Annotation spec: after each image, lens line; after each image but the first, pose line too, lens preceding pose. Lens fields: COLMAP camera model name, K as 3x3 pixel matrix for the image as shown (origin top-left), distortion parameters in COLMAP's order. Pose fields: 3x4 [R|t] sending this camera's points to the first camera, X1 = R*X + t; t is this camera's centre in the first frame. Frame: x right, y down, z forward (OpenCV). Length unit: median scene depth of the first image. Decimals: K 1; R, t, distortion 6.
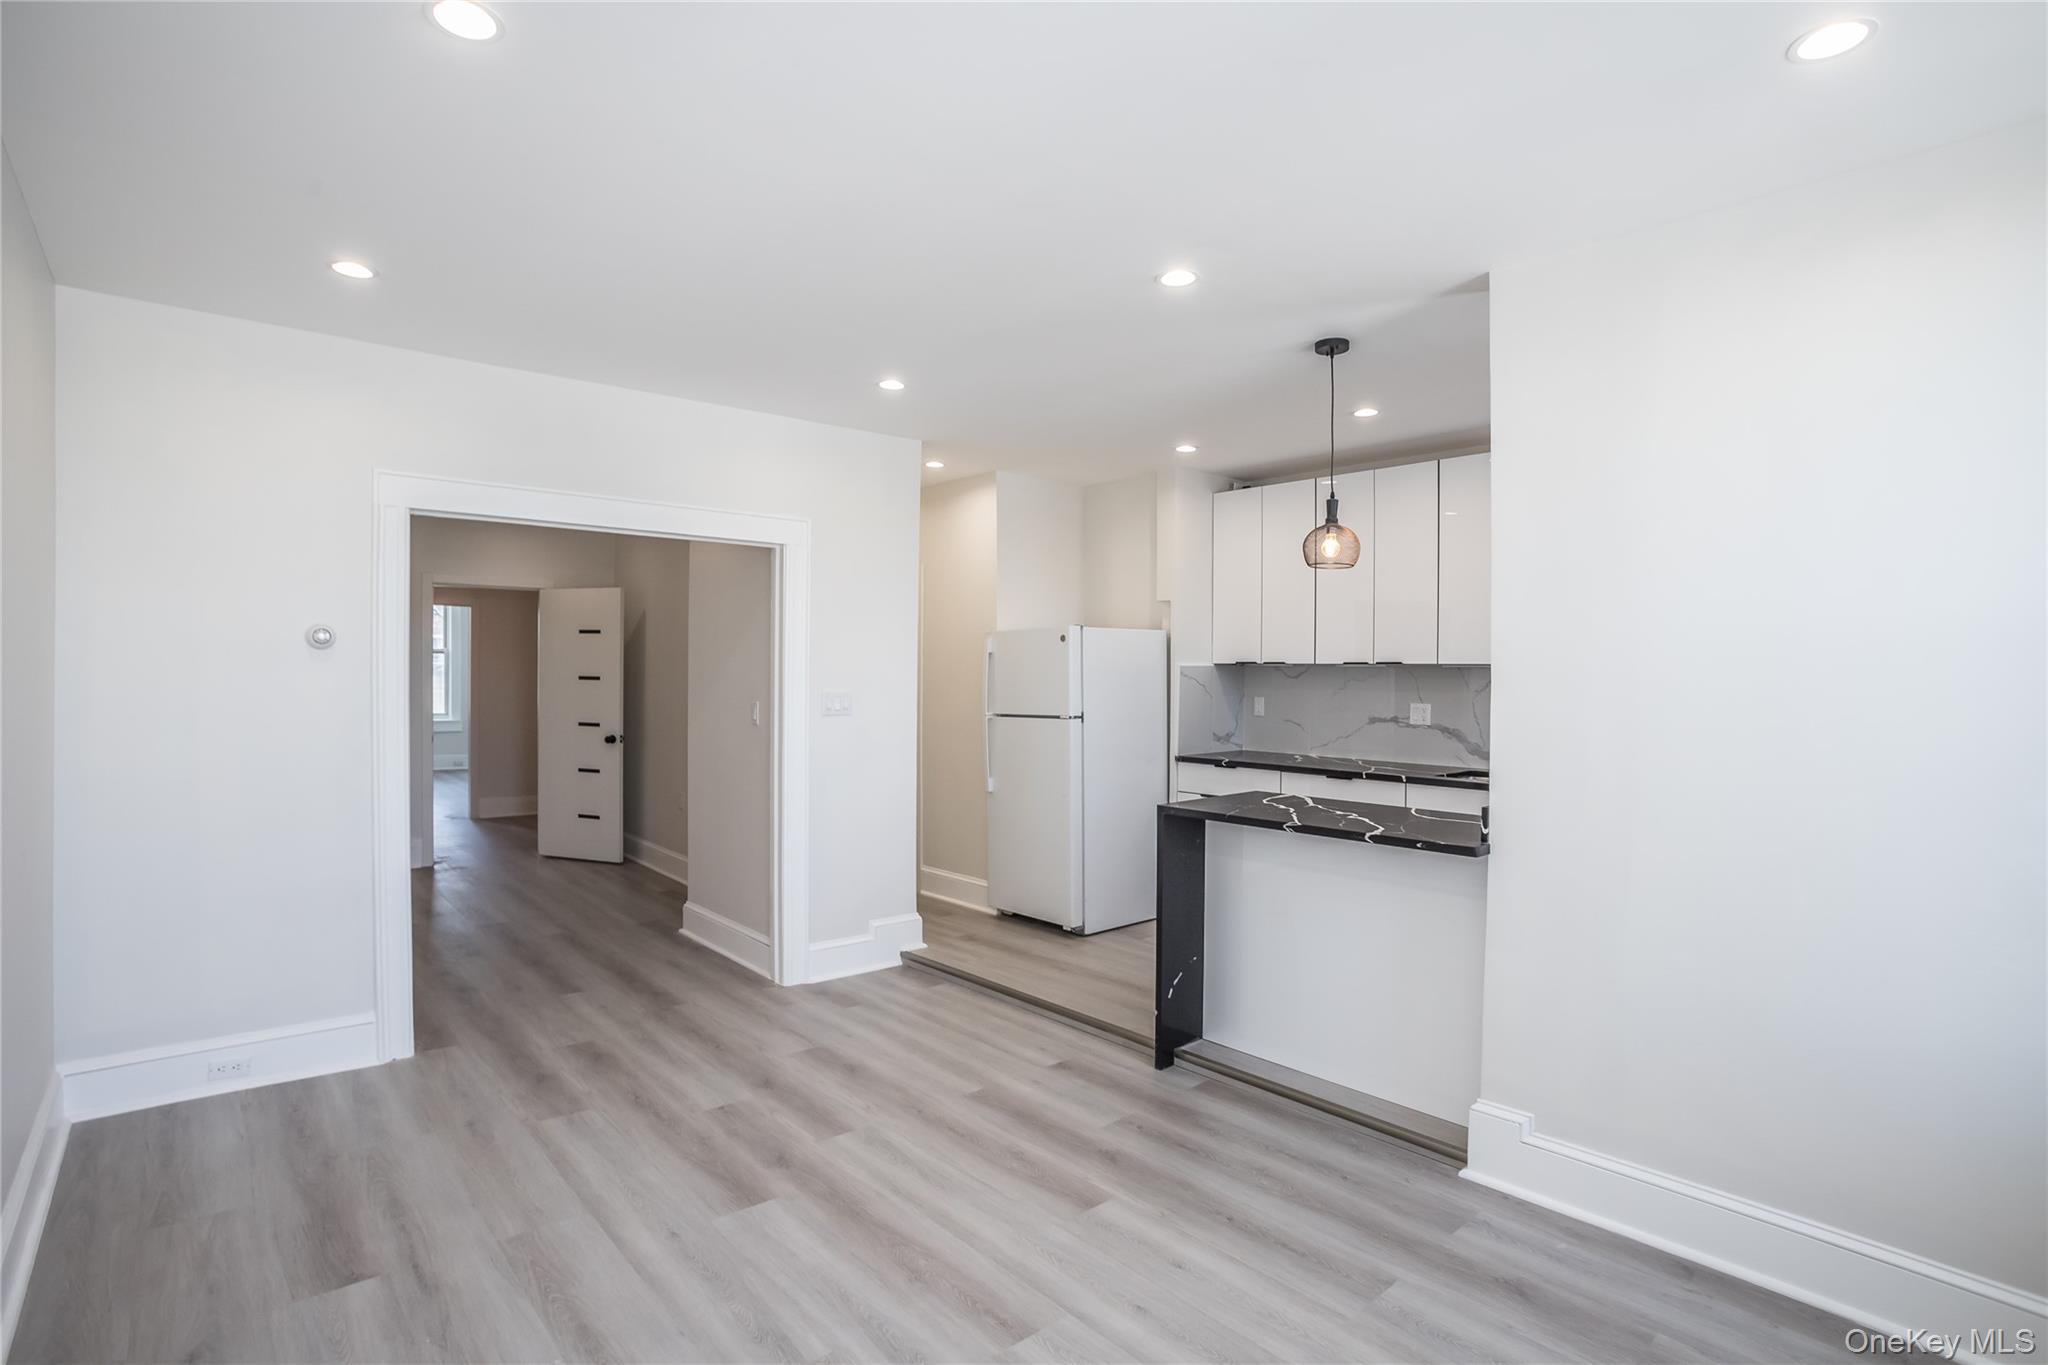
lens RADIAL K [[1037.0, 0, 1025.1], [0, 1037.0, 687.3], [0, 0, 1]] dist [-0.026319, 0.003798]
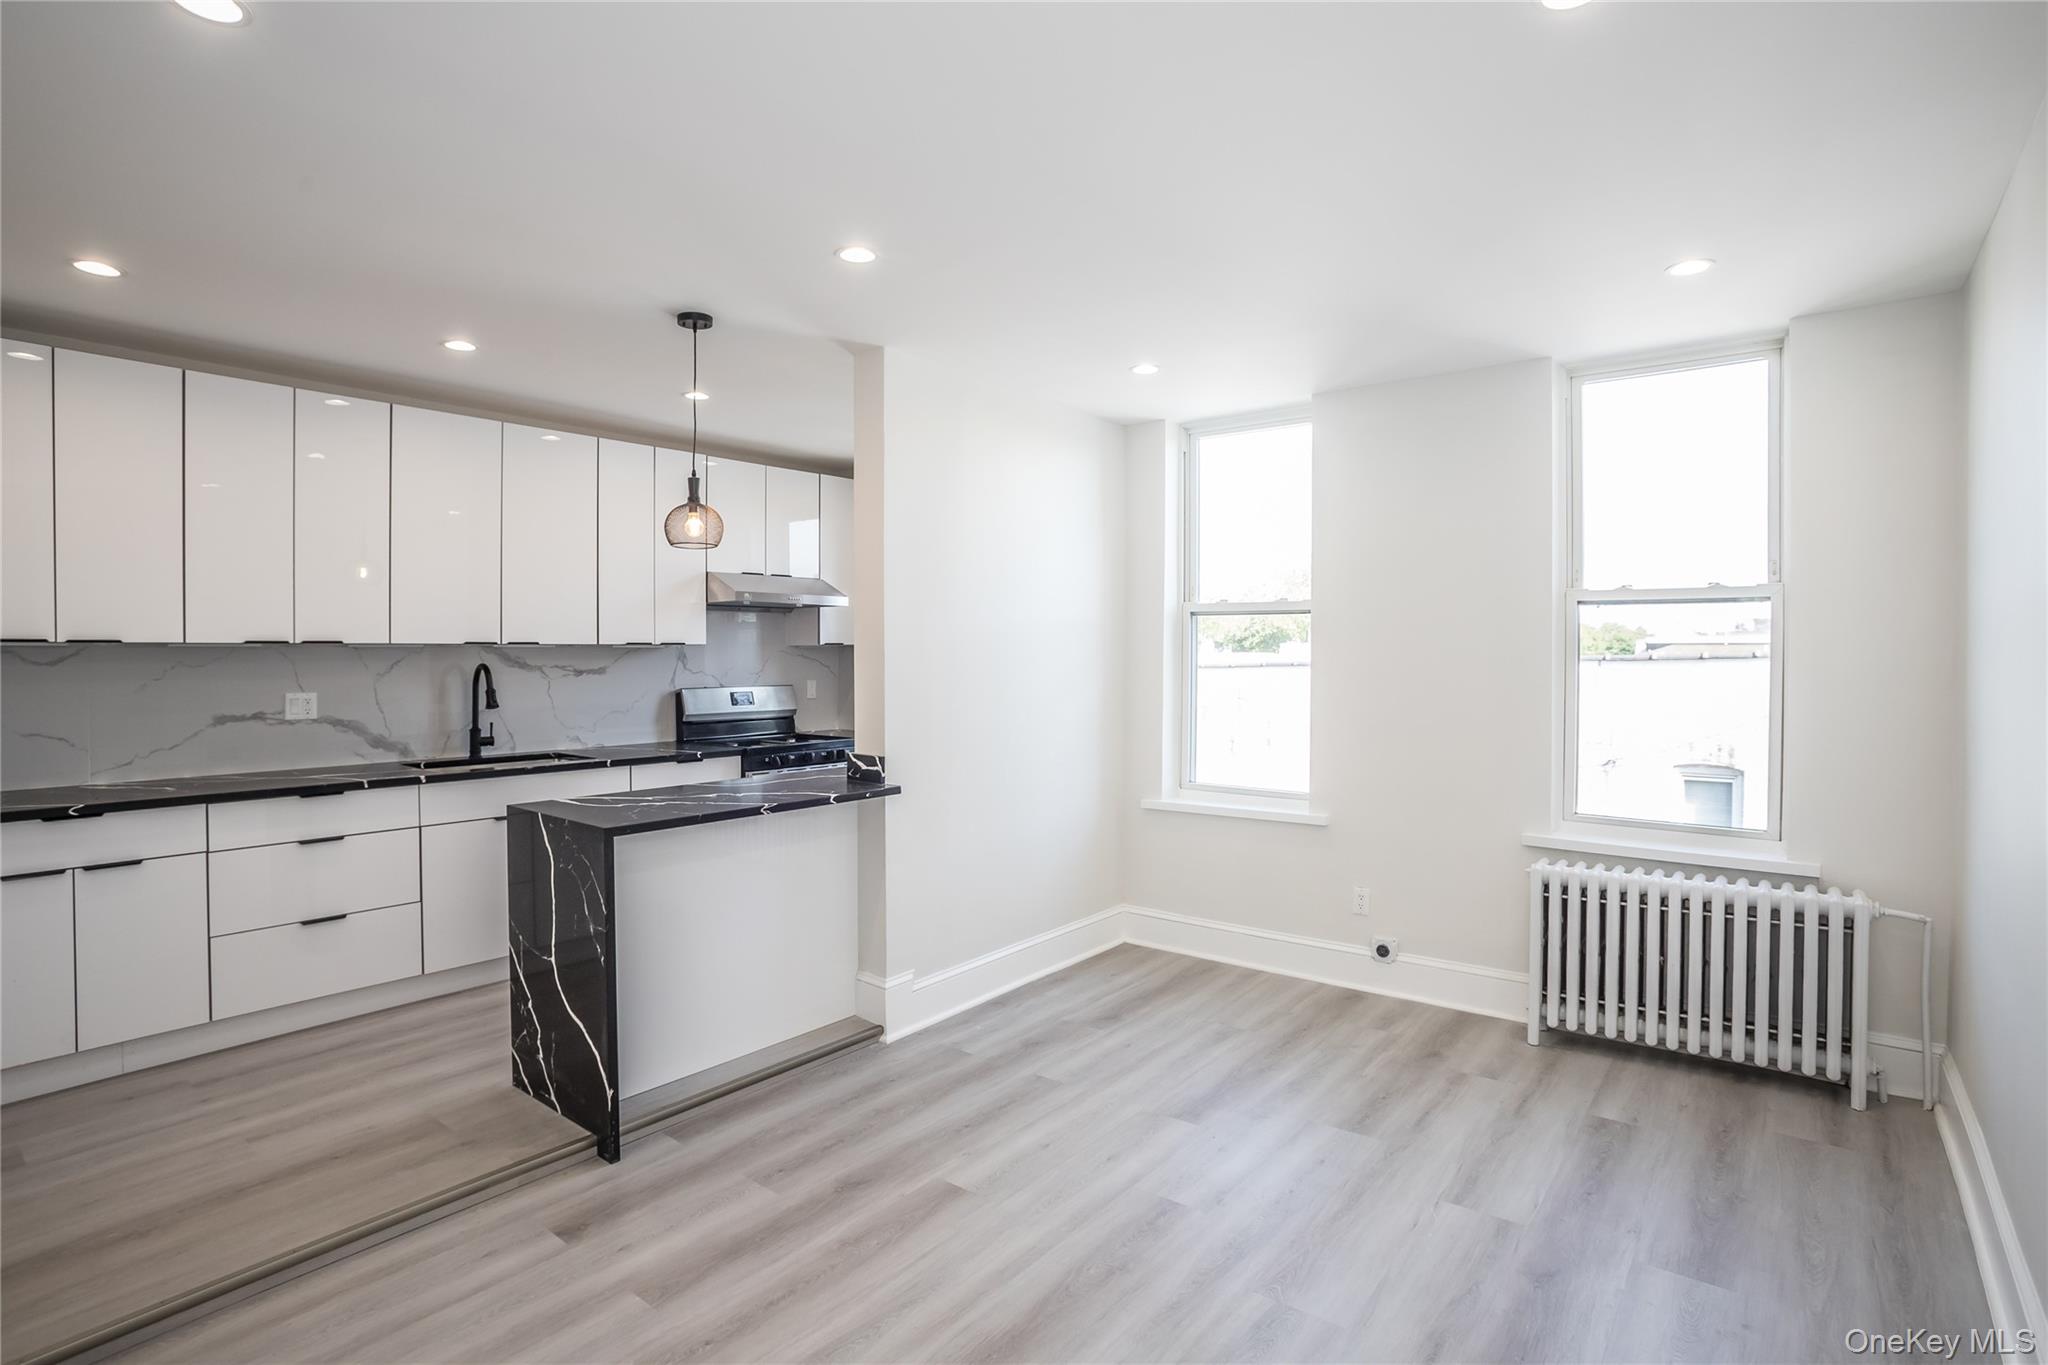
lens RADIAL K [[1037.0, 0, 1035.8], [0, 1037.0, 670.3], [0, 0, 1]] dist [-0.026319, 0.003798]
pose [[-0.211932, -0.015310, 0.977165, -0.782510], [0.009881, 0.999793, 0.017807, -0.015497], [-0.977235, 0.013429, -0.211737, 0.958642]]
